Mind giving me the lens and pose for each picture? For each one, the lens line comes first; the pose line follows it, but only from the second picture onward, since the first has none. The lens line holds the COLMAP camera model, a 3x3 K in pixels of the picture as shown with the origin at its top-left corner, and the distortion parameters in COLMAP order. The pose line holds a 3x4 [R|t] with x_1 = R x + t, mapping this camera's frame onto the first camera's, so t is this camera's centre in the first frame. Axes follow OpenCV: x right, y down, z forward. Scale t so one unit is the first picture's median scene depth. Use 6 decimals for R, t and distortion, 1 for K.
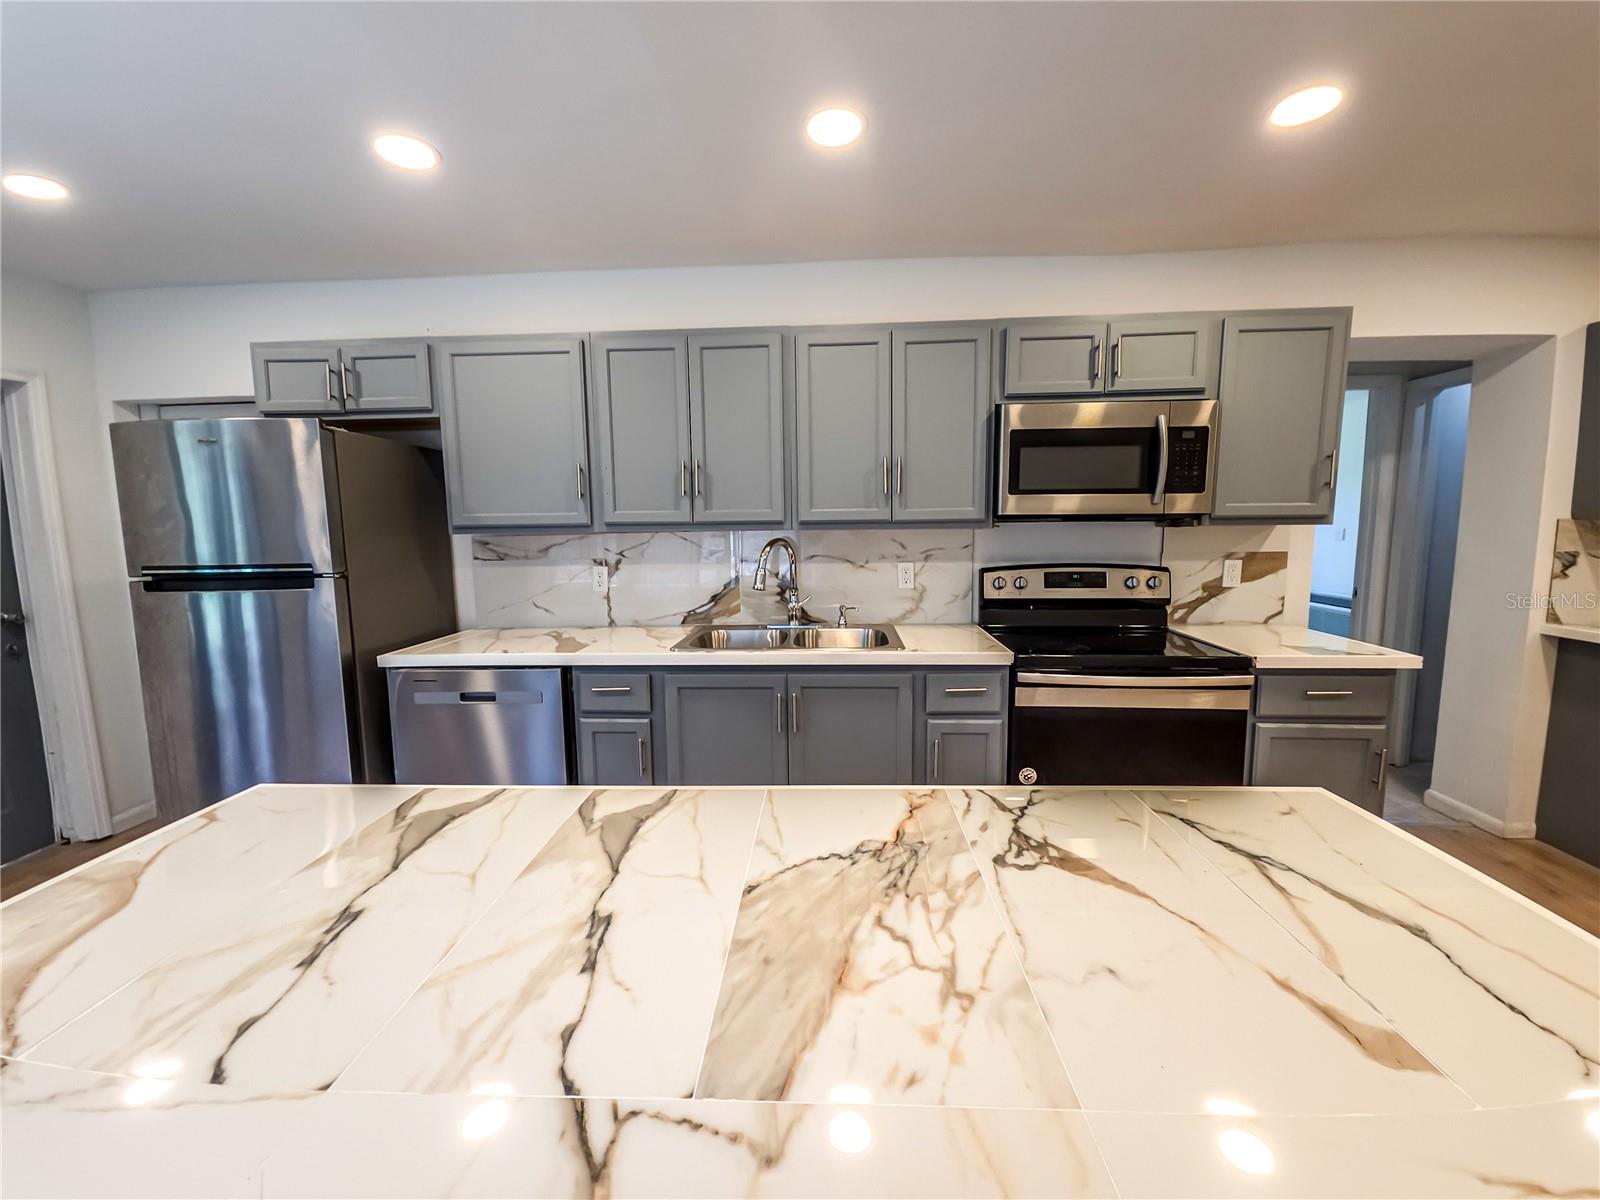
lens RADIAL K [[646.9, 0, 795.8], [0, 646.9, 596.8], [0, 0, 1]] dist [0.003009, 0.000174]
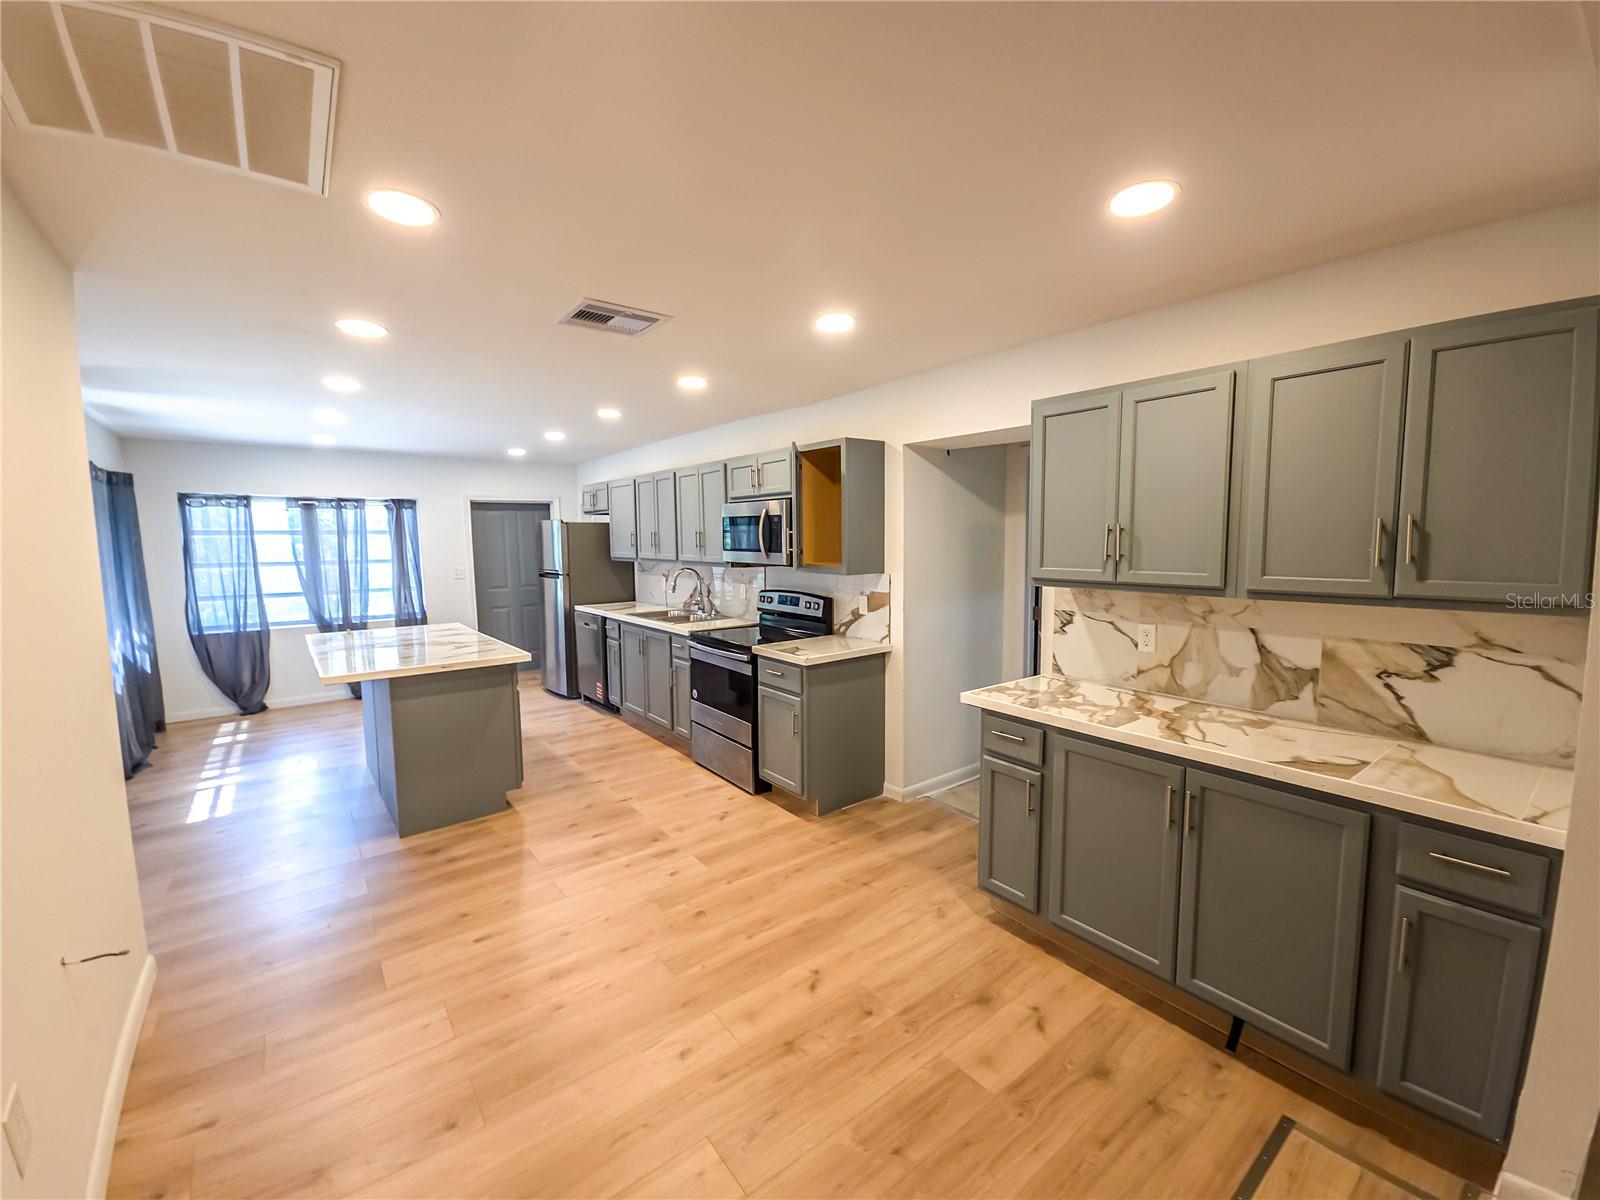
lens RADIAL K [[650.4, 0, 798.4], [0, 650.4, 596.8], [0, 0, 1]] dist [0.001235, -0.000323]
pose [[0.666428, 0.076777, -0.741605, 1.714760], [-0.084996, 0.996022, 0.026736, -0.084693], [0.740708, 0.045216, 0.670303, -0.099745]]
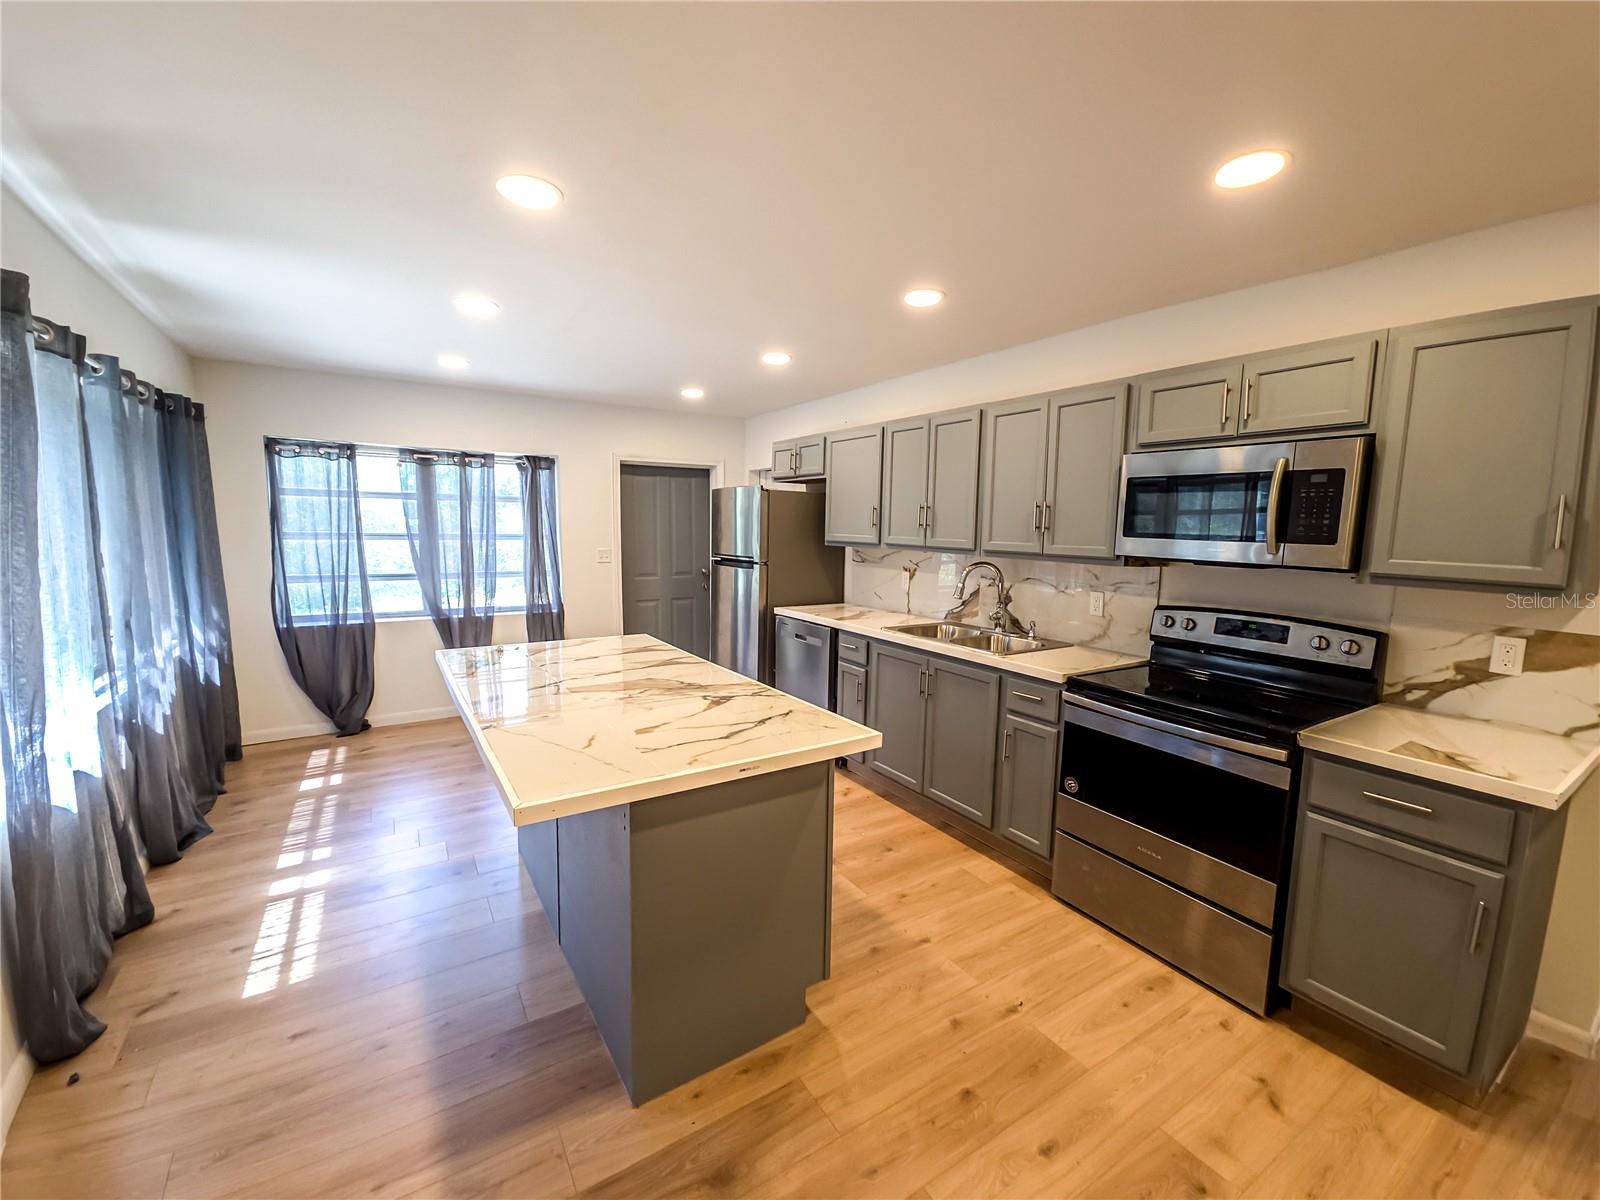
lens RADIAL K [[646.9, 0, 795.8], [0, 646.9, 596.8], [0, 0, 1]] dist [0.003009, 0.000174]
pose [[0.588362, 0.116585, -0.800149, 0.799917], [-0.118669, 0.991286, 0.057175, -0.049840], [0.799842, 0.061314, 0.597071, -0.074875]]
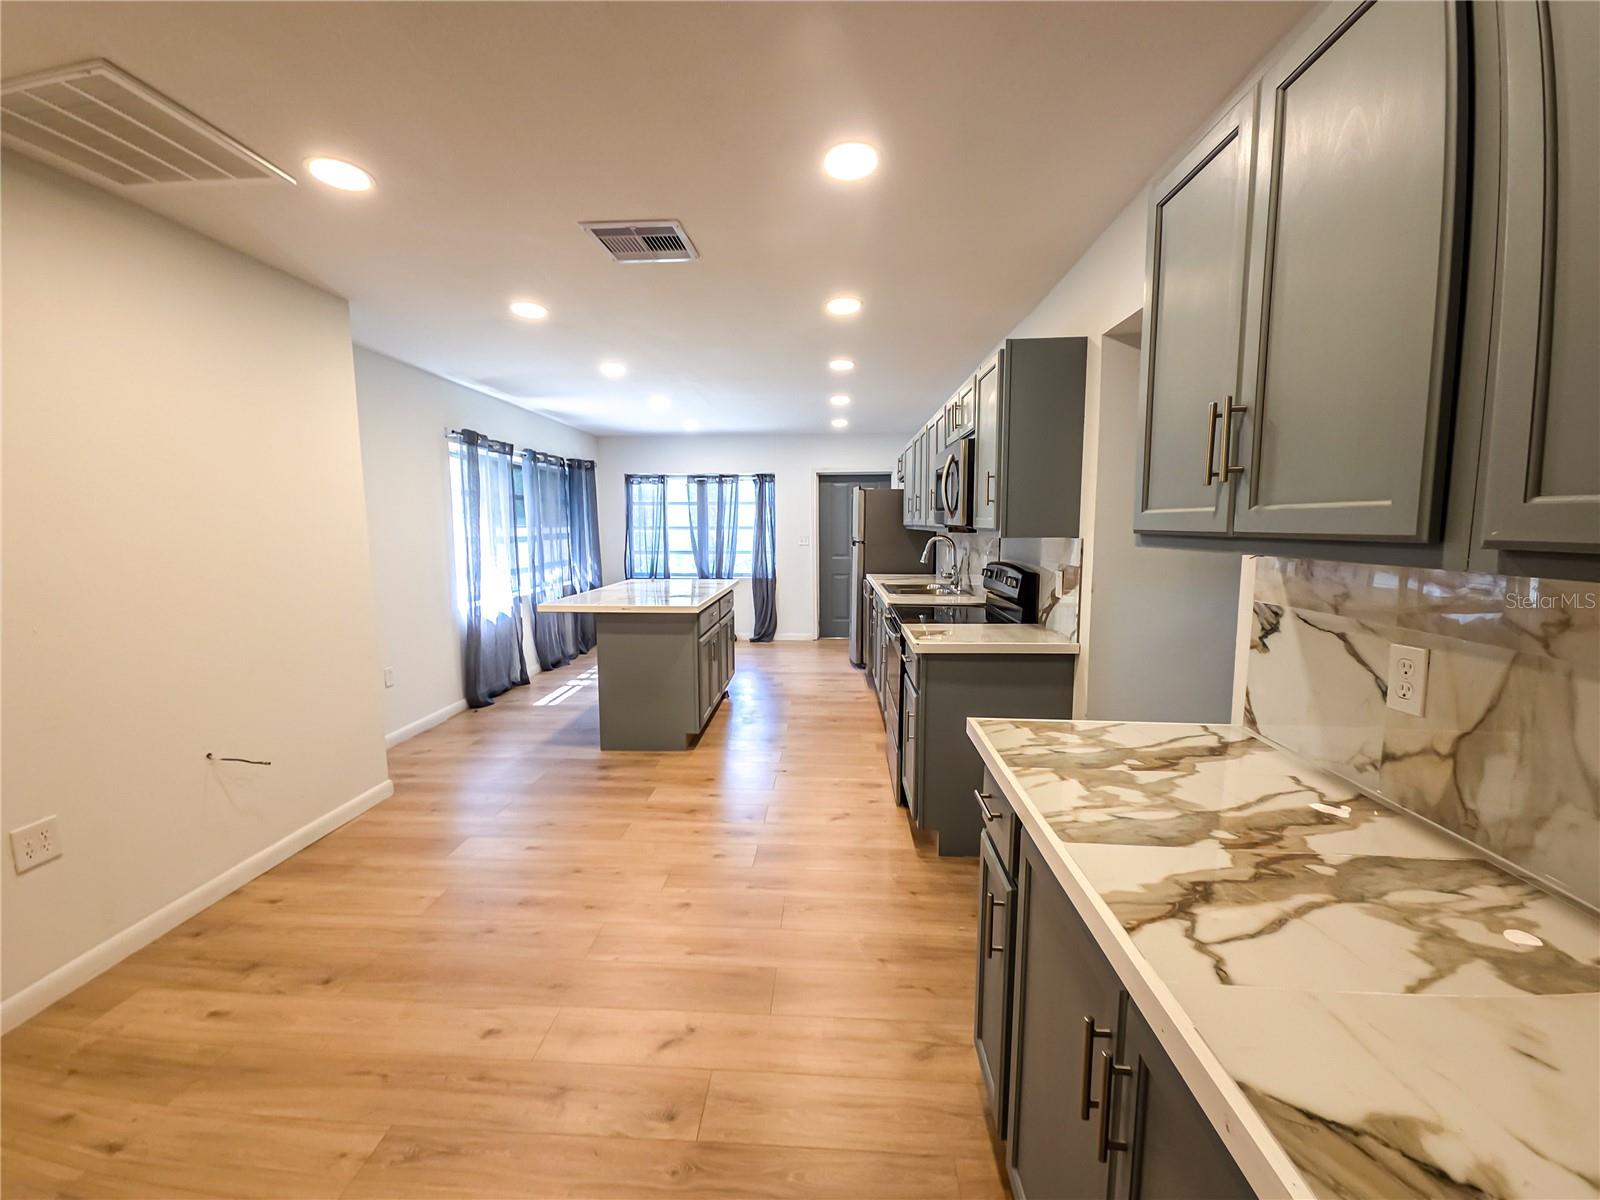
lens RADIAL K [[650.4, 0, 798.4], [0, 650.4, 596.8], [0, 0, 1]] dist [0.001235, -0.000323]
pose [[0.013713, 0.126079, -0.991925, 1.735087], [-0.112282, 0.985938, 0.123766, -0.100085], [0.993582, 0.109679, 0.027676, 0.583279]]
